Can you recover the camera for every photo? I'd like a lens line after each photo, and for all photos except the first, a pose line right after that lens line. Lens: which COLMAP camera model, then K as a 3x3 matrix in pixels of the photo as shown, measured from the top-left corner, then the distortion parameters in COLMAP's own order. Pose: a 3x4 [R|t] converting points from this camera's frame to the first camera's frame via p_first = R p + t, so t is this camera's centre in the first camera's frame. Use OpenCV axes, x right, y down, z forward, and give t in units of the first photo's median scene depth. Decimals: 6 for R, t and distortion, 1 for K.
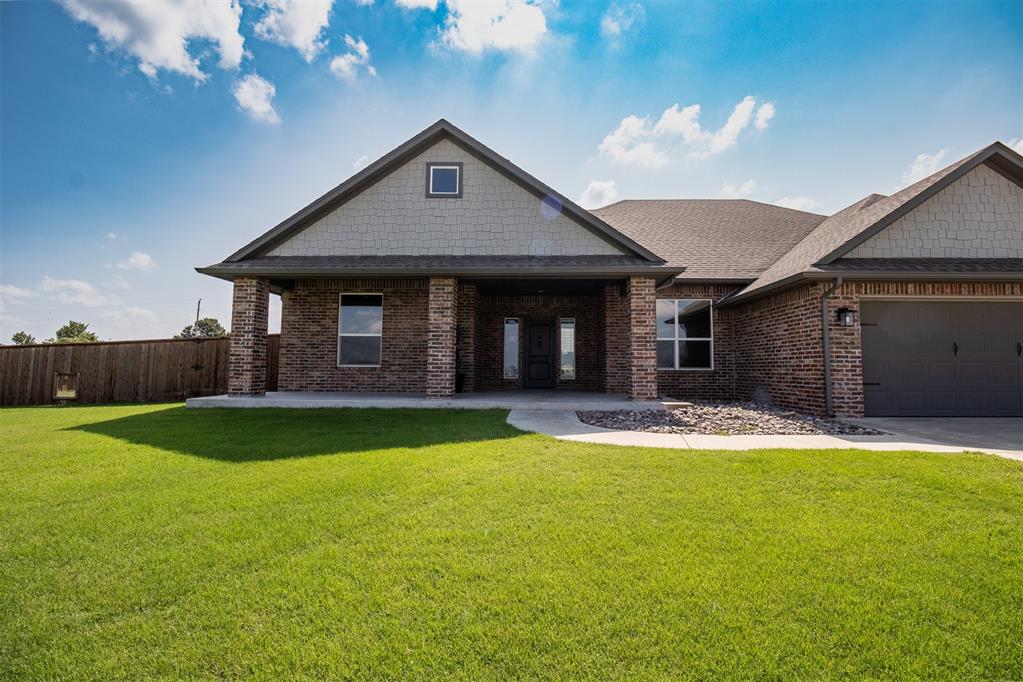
lens RADIAL K [[476.7, 0, 521.8], [0, 476.7, 335.7], [0, 0, 1]] dist [-0.001501, -0.012940]
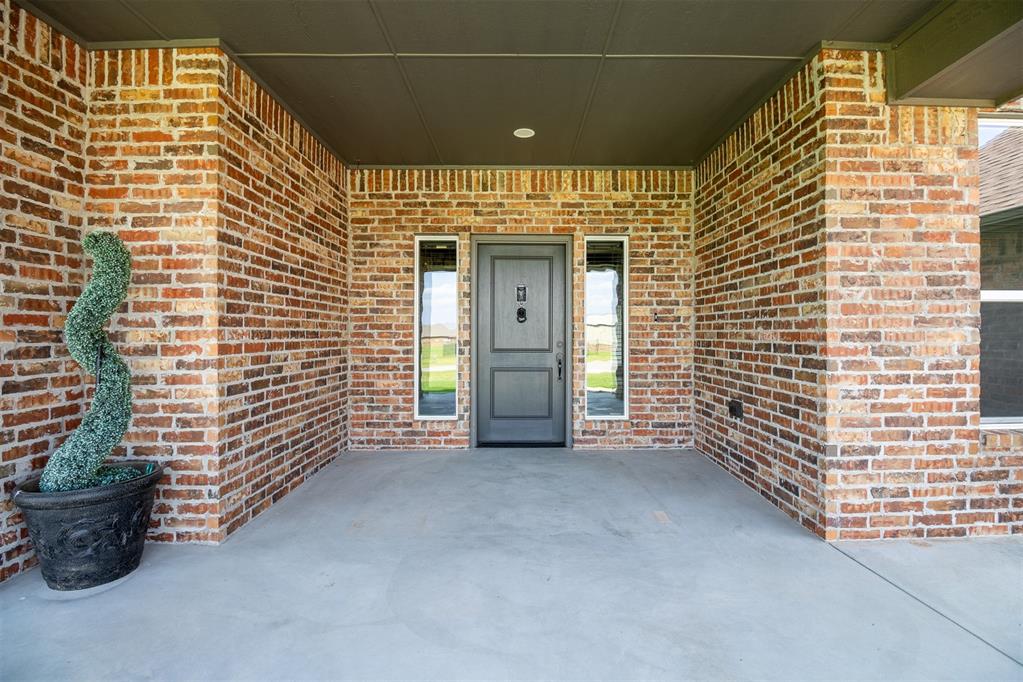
lens RADIAL K [[476.7, 0, 521.8], [0, 476.7, 335.7], [0, 0, 1]] dist [-0.001501, -0.012940]
pose [[0.999087, -0.009072, 0.041744, 0.033303], [0.005994, 0.997293, 0.073286, 0.010007], [-0.042296, -0.072969, 0.996437, 0.942373]]
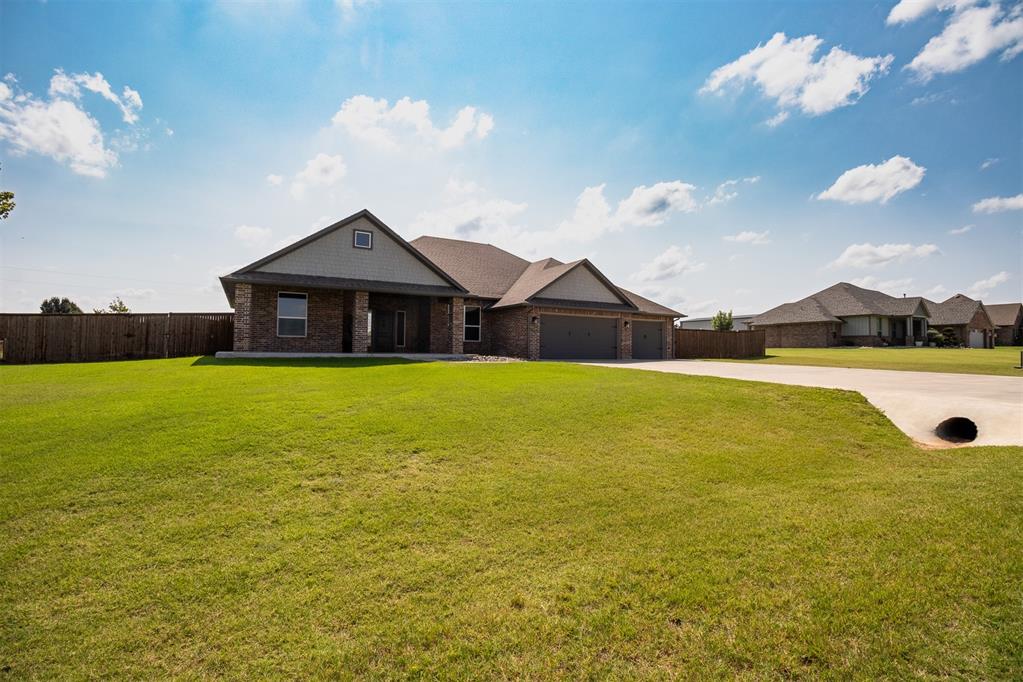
lens RADIAL K [[476.7, 0, 521.8], [0, 476.7, 335.7], [0, 0, 1]] dist [-0.001501, -0.012940]
pose [[0.845820, 0.018853, 0.533136, -0.633295], [-0.042632, 0.998568, 0.032324, -0.031115], [-0.531763, -0.050069, 0.845412, -0.964520]]
